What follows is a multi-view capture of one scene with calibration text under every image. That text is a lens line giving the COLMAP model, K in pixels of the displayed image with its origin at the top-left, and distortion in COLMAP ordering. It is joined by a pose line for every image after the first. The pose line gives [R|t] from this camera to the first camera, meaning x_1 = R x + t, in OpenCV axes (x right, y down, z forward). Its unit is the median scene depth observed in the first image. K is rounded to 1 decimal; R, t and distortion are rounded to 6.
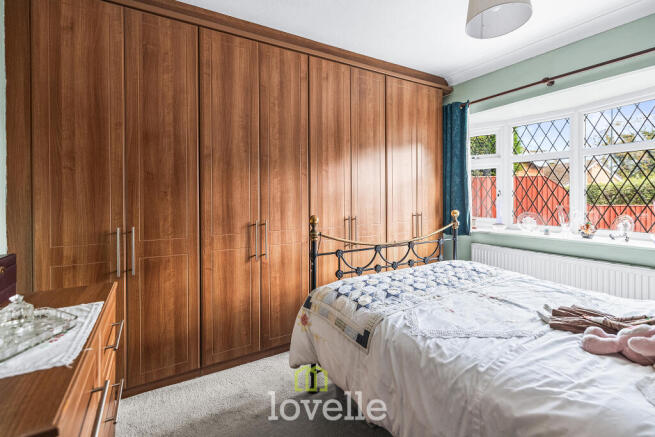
lens RADIAL K [[291.6, 0, 326.5], [0, 291.6, 200.0], [0, 0, 1]] dist [0.001129, 0.000100]
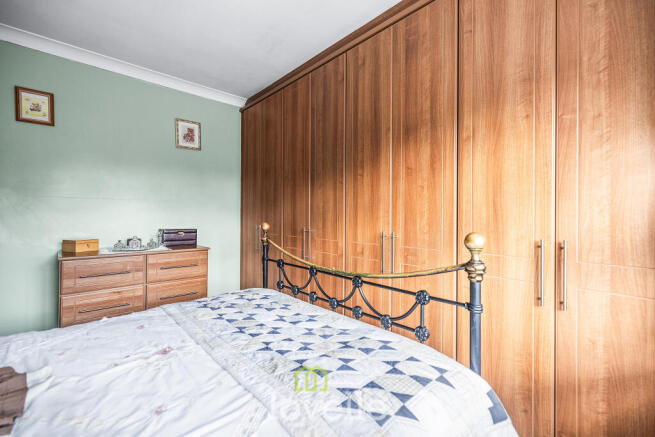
lens RADIAL K [[287.3, 0, 328.2], [0, 287.3, 214.9], [0, 0, 1]] dist [0.002638, -0.000312]
pose [[0.219133, 0.008622, -0.975657, 0.868832], [-0.016114, 0.999857, 0.005217, 0.010974], [0.975562, 0.014579, 0.219241, 0.811947]]
